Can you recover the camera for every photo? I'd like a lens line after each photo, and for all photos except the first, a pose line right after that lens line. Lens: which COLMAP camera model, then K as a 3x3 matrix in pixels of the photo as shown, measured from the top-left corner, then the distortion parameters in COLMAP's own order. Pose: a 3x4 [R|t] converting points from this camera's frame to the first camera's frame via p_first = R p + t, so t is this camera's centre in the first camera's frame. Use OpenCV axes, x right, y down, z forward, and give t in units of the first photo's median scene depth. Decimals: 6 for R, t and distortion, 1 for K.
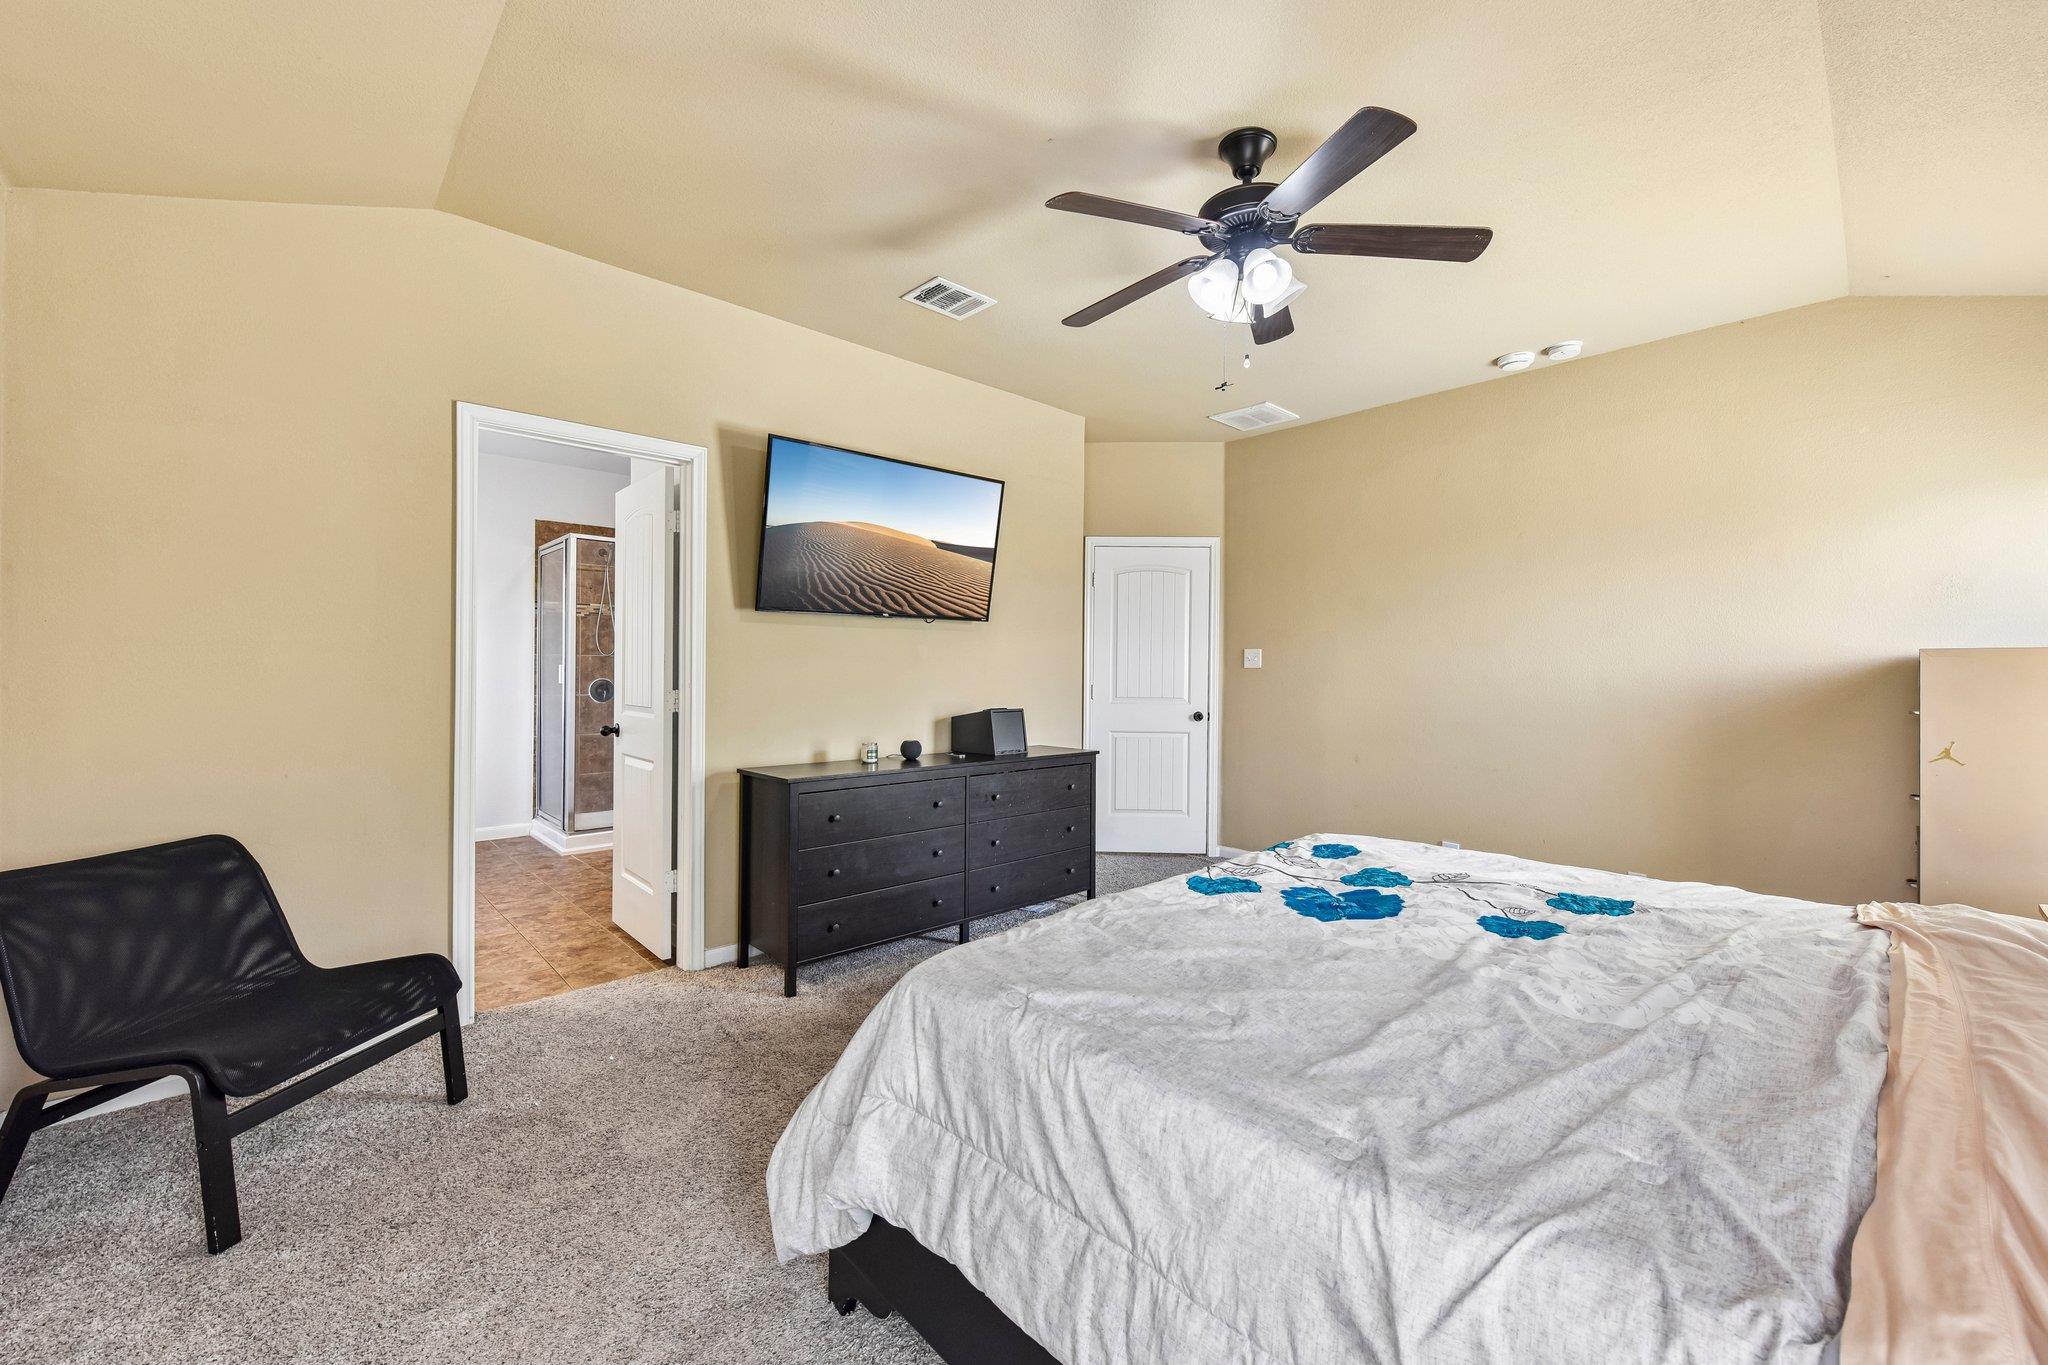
lens RADIAL K [[811.6, 0, 1030.8], [0, 811.6, 671.8], [0, 0, 1]] dist [0.002411, -0.002091]
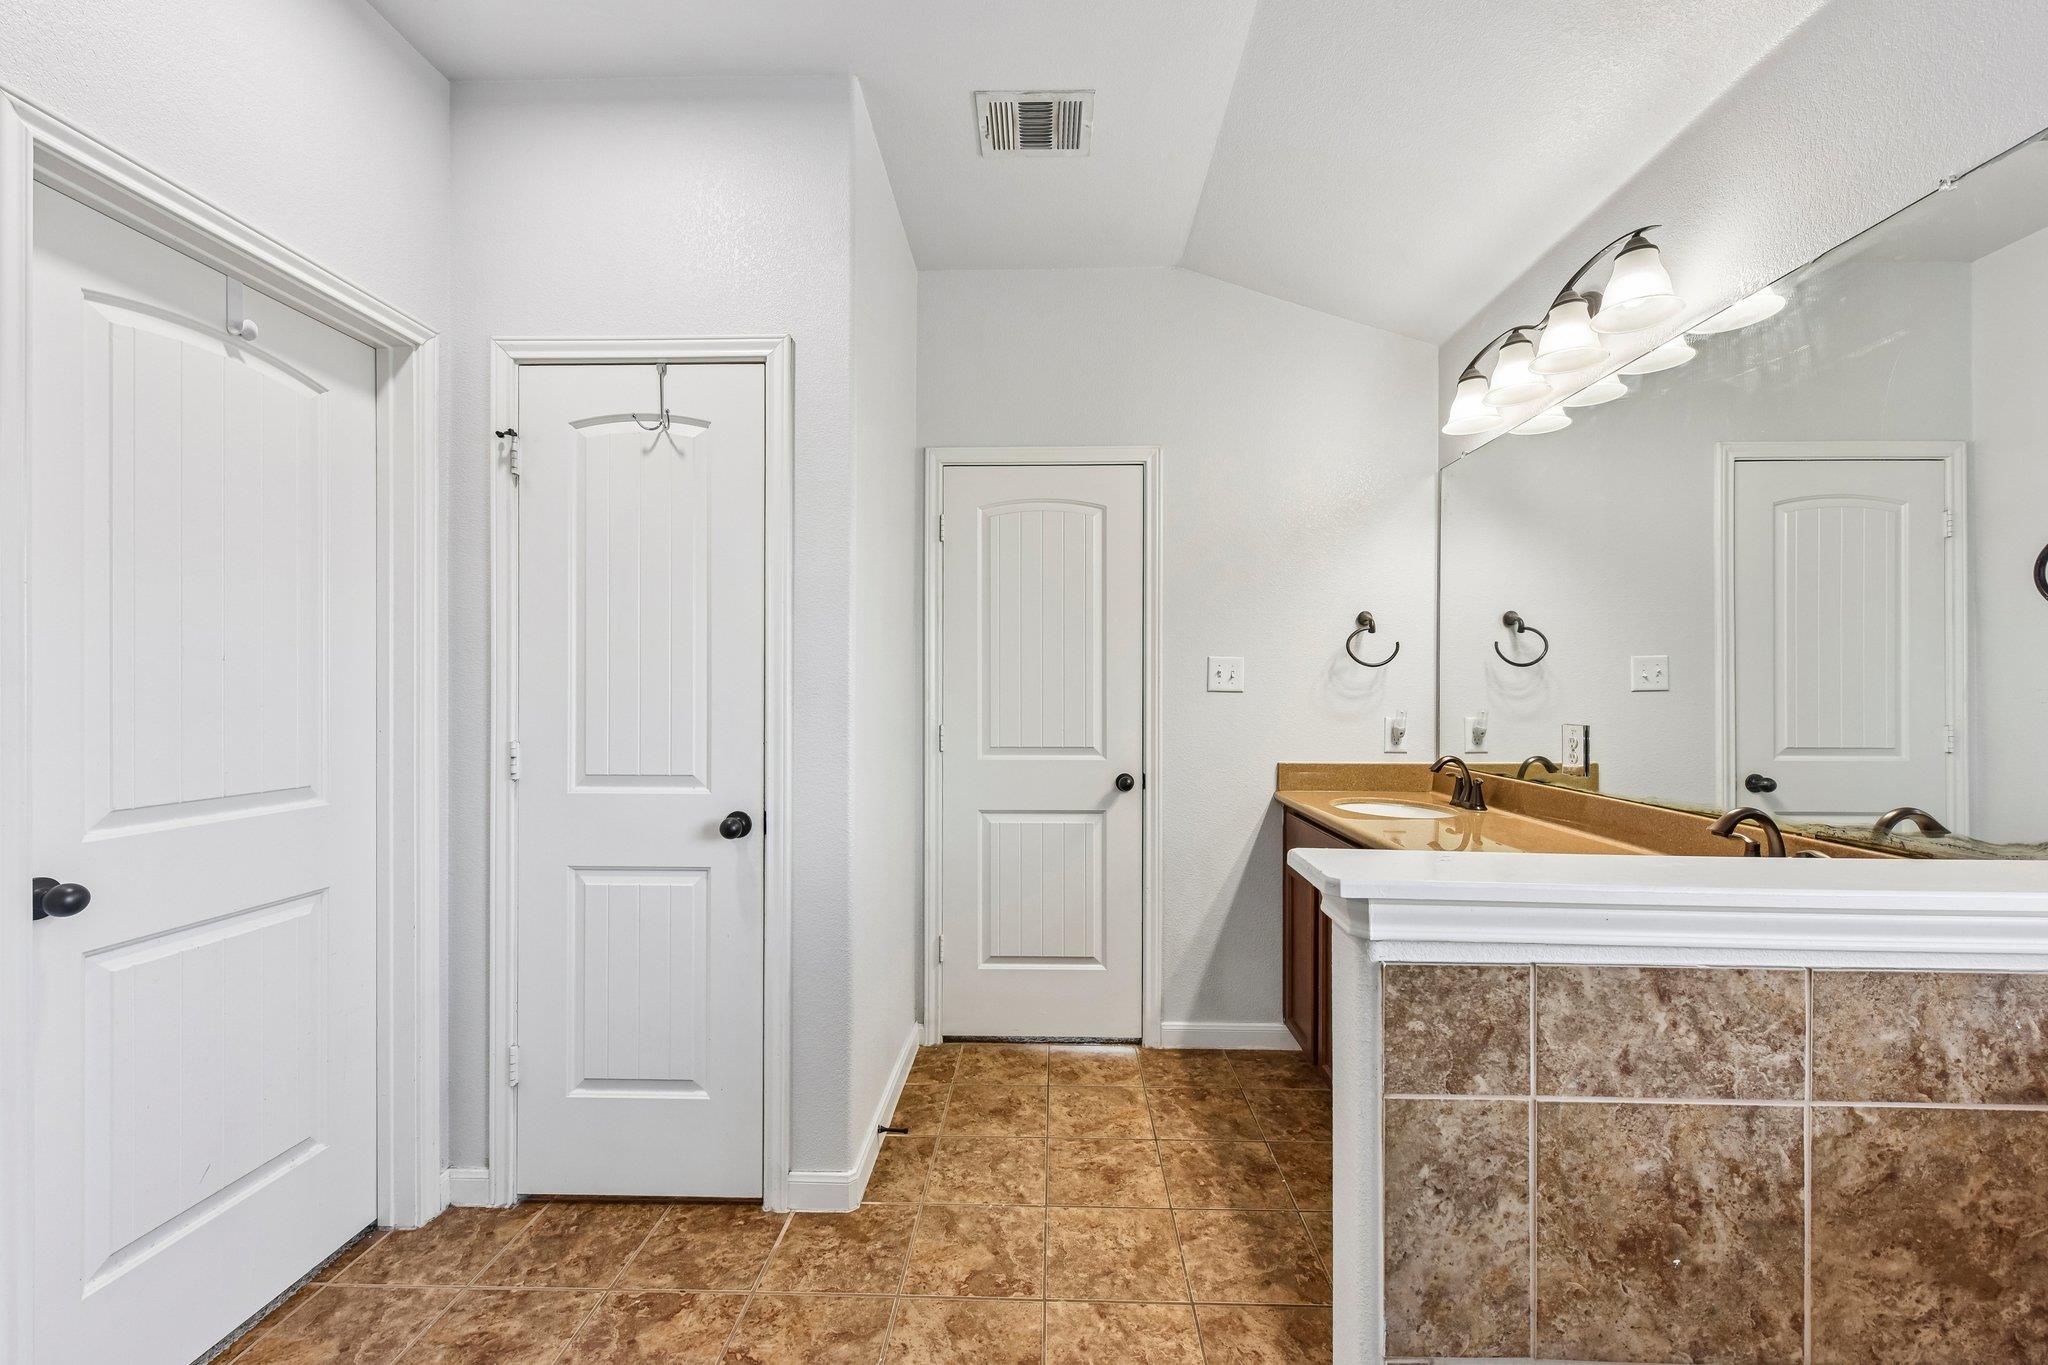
lens RADIAL K [[811.6, 0, 1036.7], [0, 811.6, 689.1], [0, 0, 1]] dist [0.002411, -0.002091]
pose [[-0.712712, -0.005067, 0.701438, -0.631617], [-0.006249, 0.999980, 0.000874, -0.010790], [-0.701429, -0.003761, -0.712729, 0.877521]]
